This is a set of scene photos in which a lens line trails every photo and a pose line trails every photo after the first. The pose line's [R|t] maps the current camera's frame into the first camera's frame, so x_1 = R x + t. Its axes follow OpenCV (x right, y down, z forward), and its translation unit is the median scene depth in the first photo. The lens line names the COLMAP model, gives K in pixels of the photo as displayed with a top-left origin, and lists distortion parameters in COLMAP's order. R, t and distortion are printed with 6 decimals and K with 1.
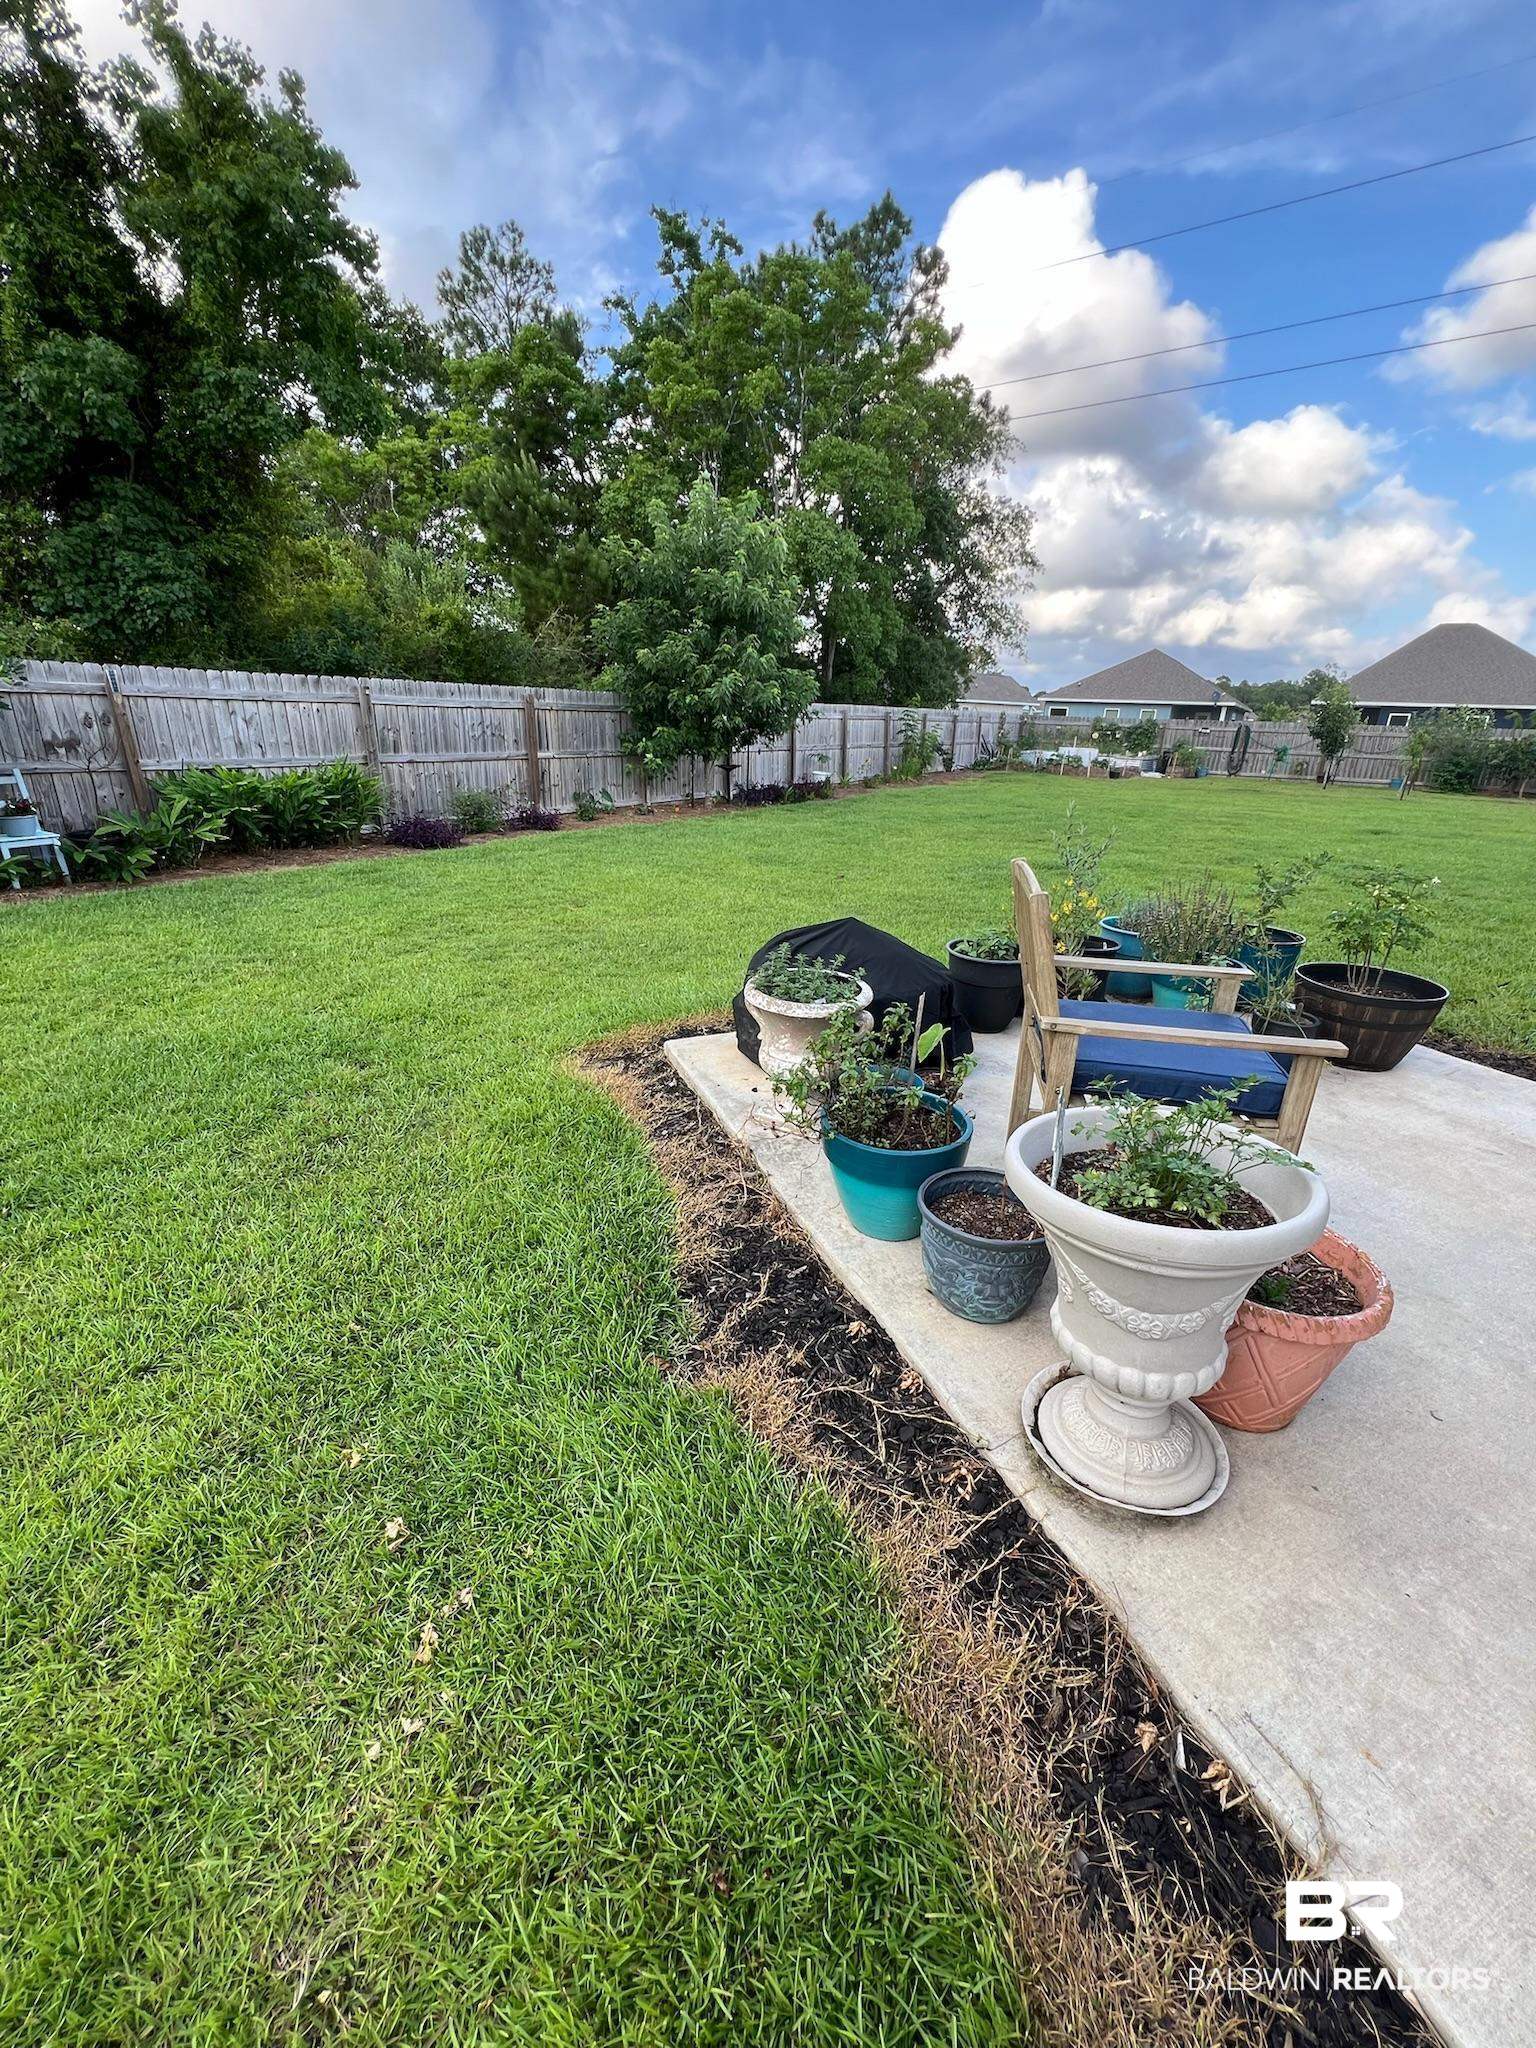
lens RADIAL K [[819.0, 0, 759.7], [0, 819.0, 1024.8], [0, 0, 1]] dist [-0.000510, -0.001427]
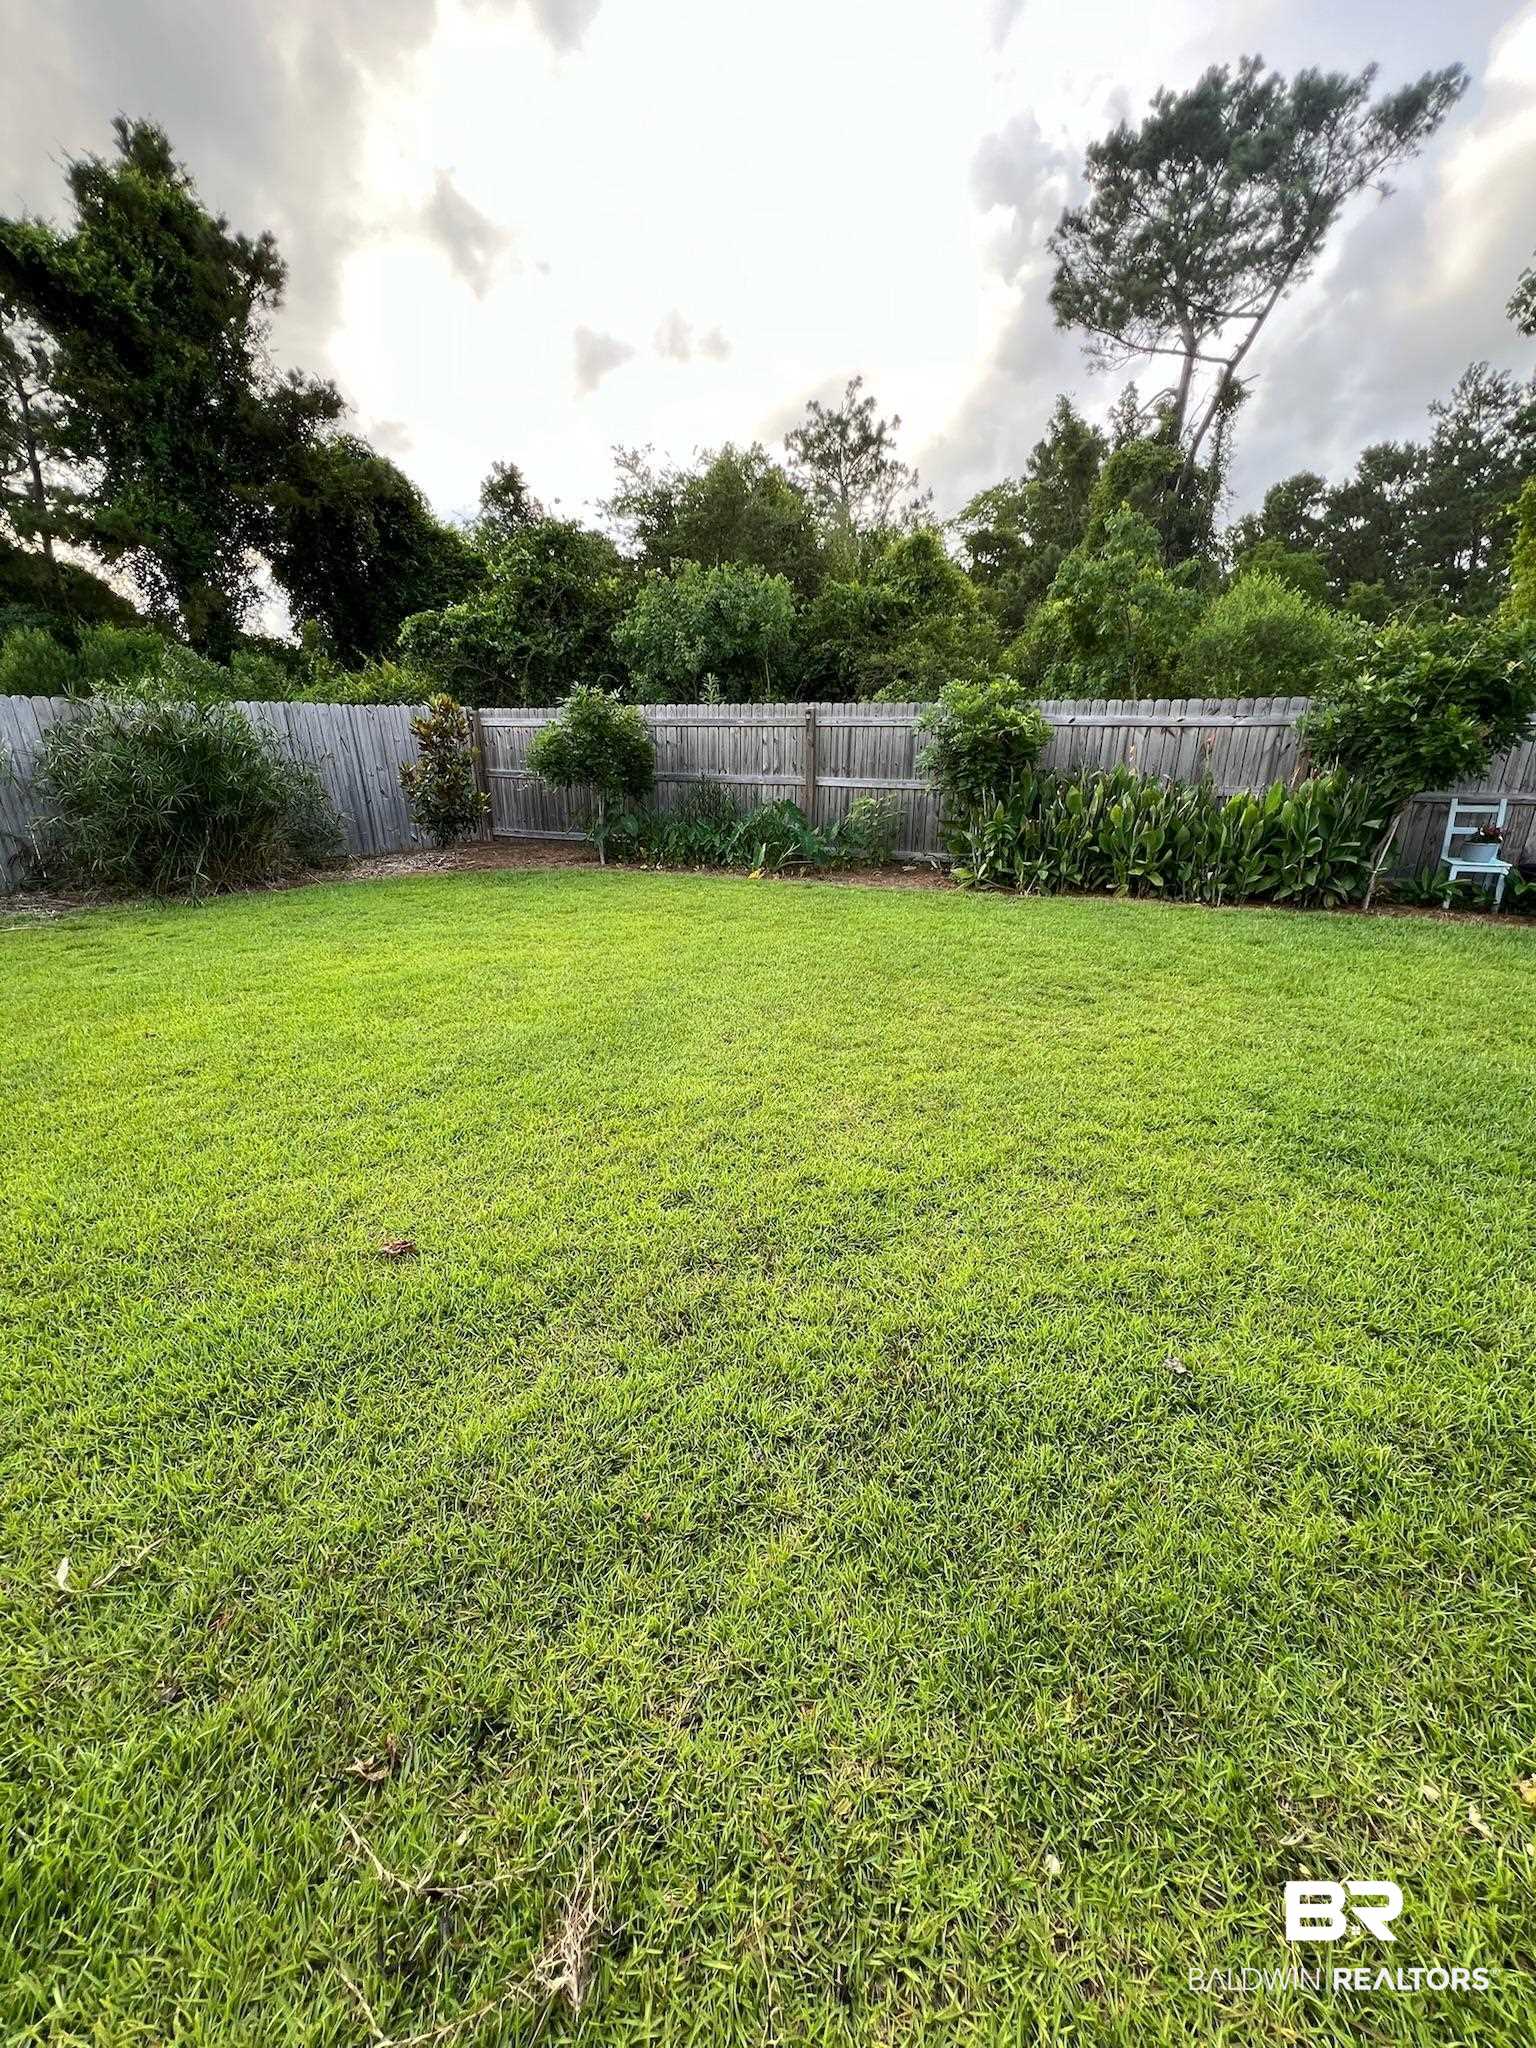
lens RADIAL K [[819.0, 0, 763.2], [0, 819.0, 1015.3], [0, 0, 1]] dist [-0.000510, -0.001427]
pose [[0.151635, 0.297683, -0.942545, 0.030919], [-0.343050, 0.910149, 0.232262, 0.063420], [0.926997, 0.288121, 0.240131, -0.154045]]
